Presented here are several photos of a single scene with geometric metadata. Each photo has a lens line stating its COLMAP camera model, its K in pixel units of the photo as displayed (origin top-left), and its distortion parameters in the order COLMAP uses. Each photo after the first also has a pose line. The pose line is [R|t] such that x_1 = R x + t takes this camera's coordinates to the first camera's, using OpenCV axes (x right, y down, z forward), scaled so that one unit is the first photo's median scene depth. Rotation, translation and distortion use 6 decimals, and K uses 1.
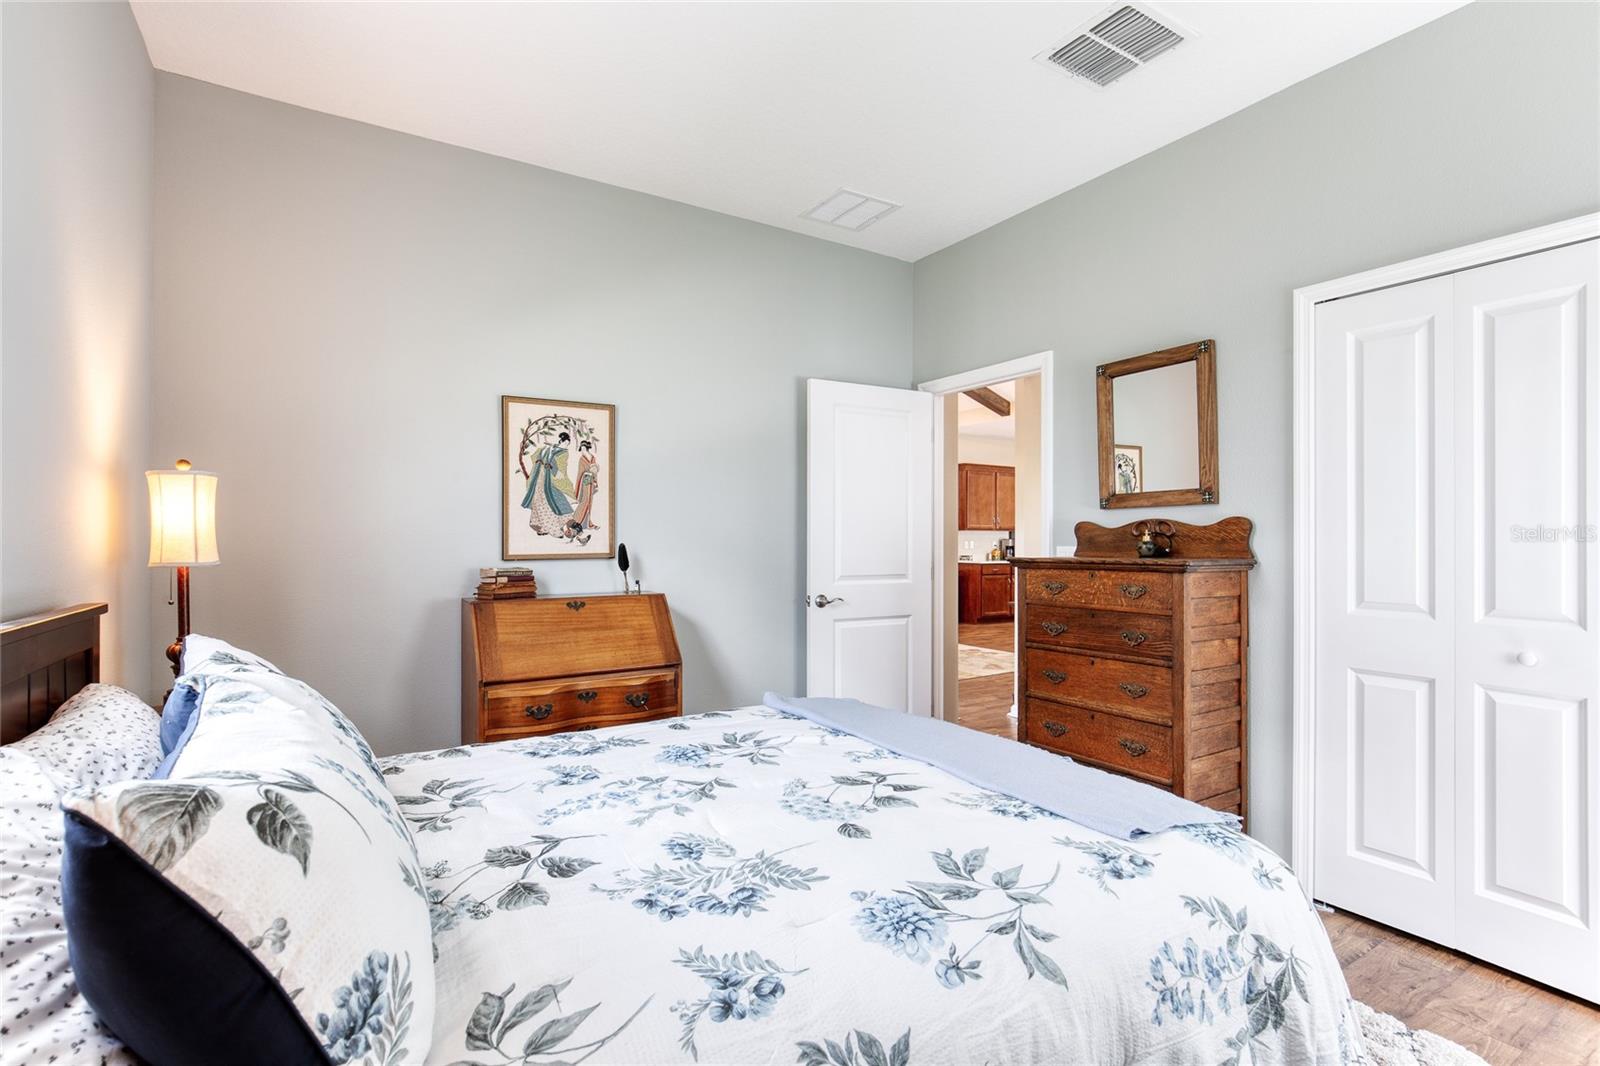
lens RADIAL K [[732.1, 0, 794.4], [0, 732.1, 535.8], [0, 0, 1]] dist [-0.014716, 0.006058]
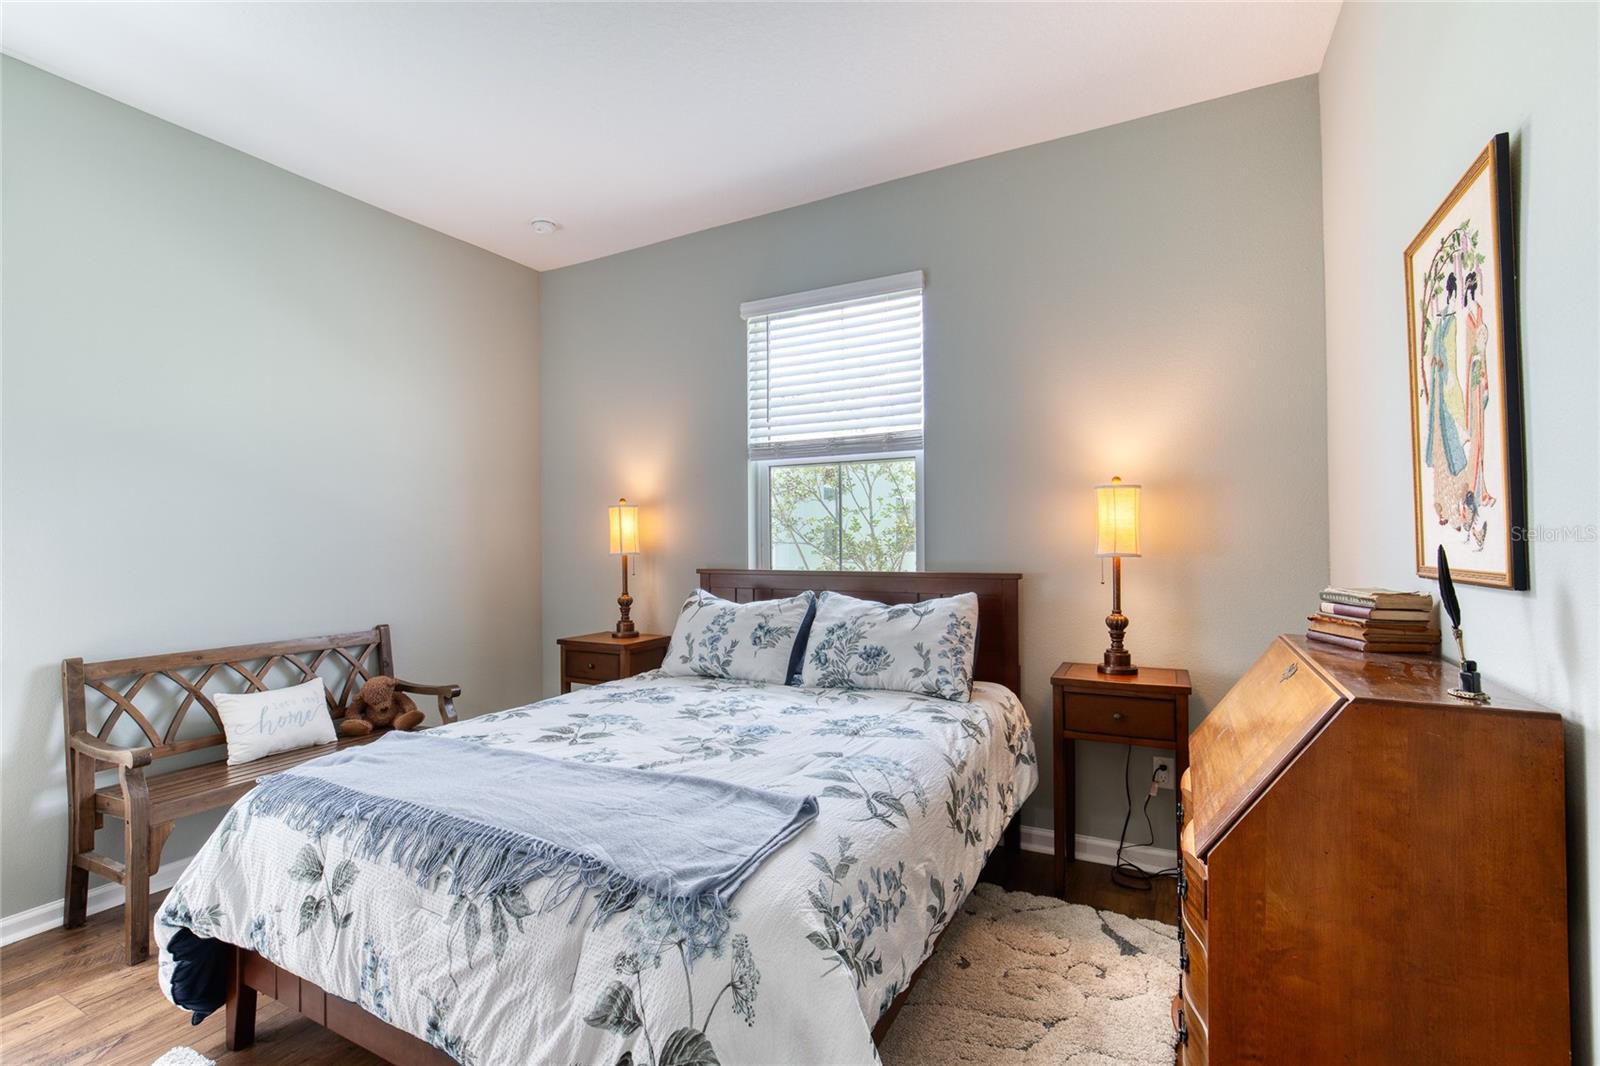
lens RADIAL K [[732.1, 0, 796.9], [0, 732.1, 540.9], [0, 0, 1]] dist [-0.014716, 0.006058]
pose [[-0.862009, 0.016829, -0.506614, 0.218035], [0.016372, 0.999852, 0.005357, -0.001646], [0.506629, -0.003677, -0.862156, 1.194044]]
